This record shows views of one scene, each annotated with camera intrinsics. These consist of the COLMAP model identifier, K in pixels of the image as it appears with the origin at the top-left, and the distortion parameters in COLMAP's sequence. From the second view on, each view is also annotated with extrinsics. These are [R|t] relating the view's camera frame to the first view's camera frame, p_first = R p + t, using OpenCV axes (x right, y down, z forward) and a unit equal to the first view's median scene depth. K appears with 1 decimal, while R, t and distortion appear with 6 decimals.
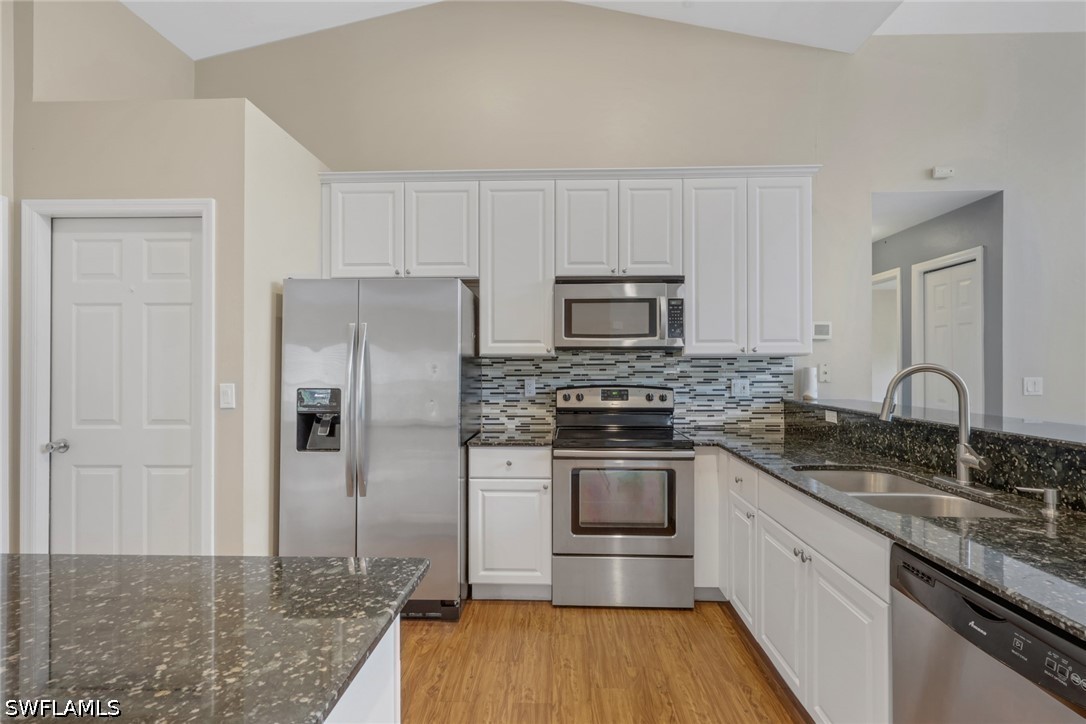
lens RADIAL K [[524.9, 0, 541.9], [0, 524.9, 365.4], [0, 0, 1]] dist [0.000254, 0.000013]
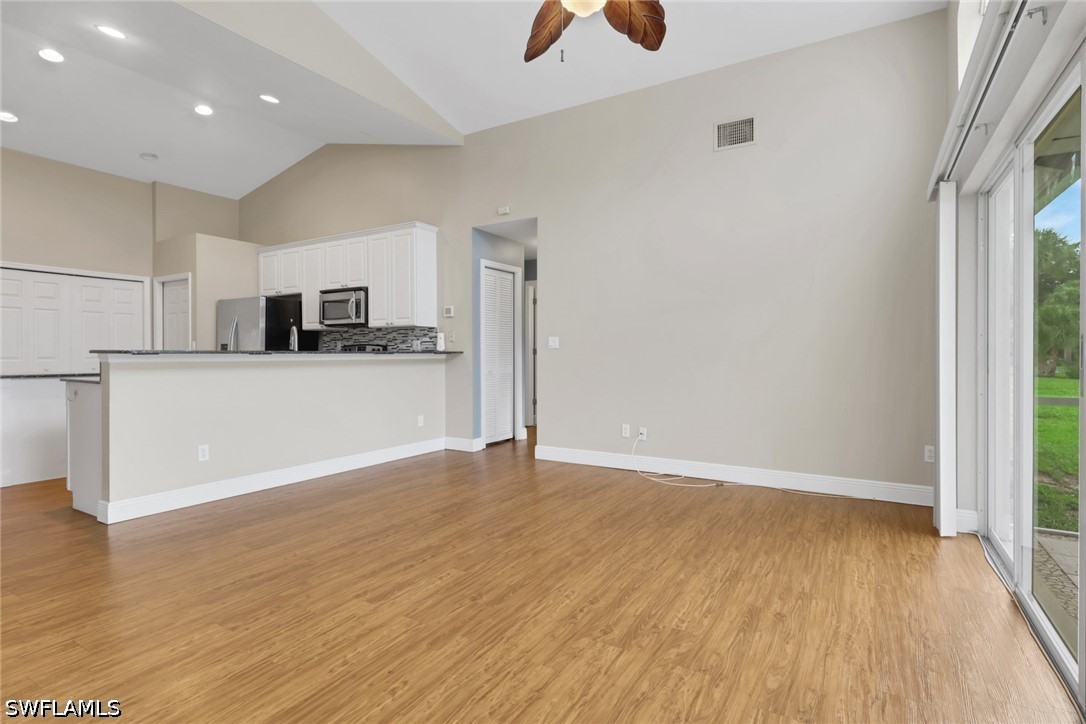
lens RADIAL K [[531.8, 0, 546.8], [0, 531.8, 356.4], [0, 0, 1]] dist [-0.002710, -0.000100]
pose [[0.877975, 0.002614, -0.478700, 1.661905], [0.002734, 0.999941, 0.010474, 0.063951], [0.478699, -0.010505, 0.877916, -0.372813]]
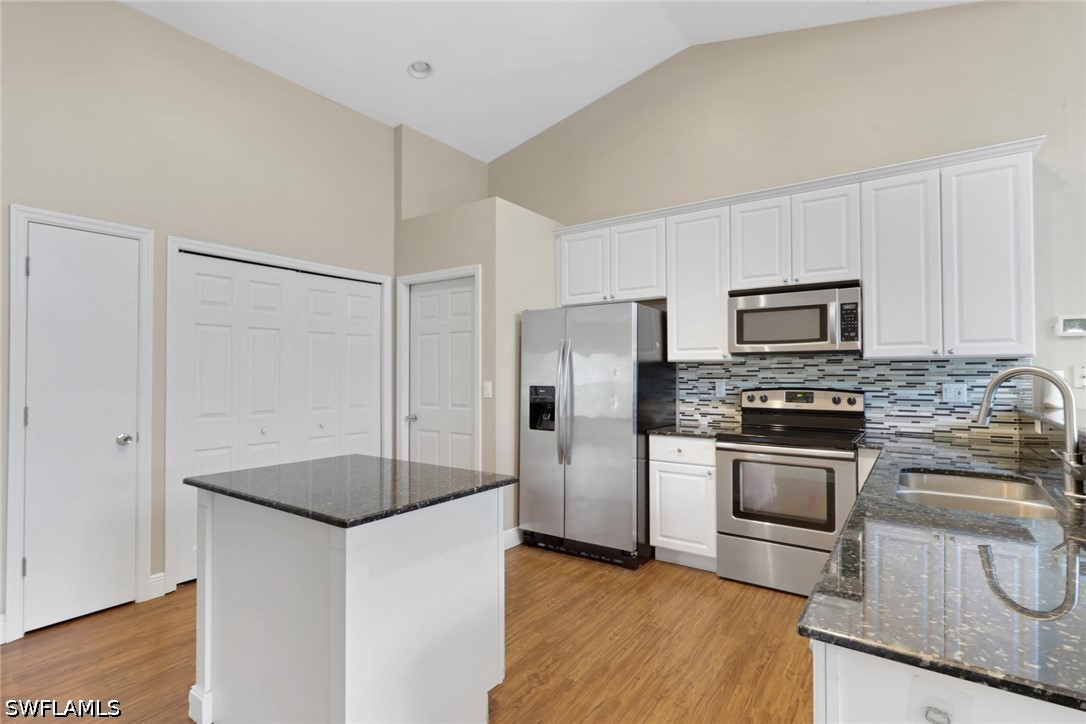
lens RADIAL K [[524.9, 0, 541.9], [0, 524.9, 365.4], [0, 0, 1]] dist [0.000254, 0.000013]
pose [[0.837804, -0.008429, -0.545906, 0.282586], [0.004169, 0.999950, -0.009040, 0.000278], [0.545955, 0.005298, 0.837798, -0.157612]]
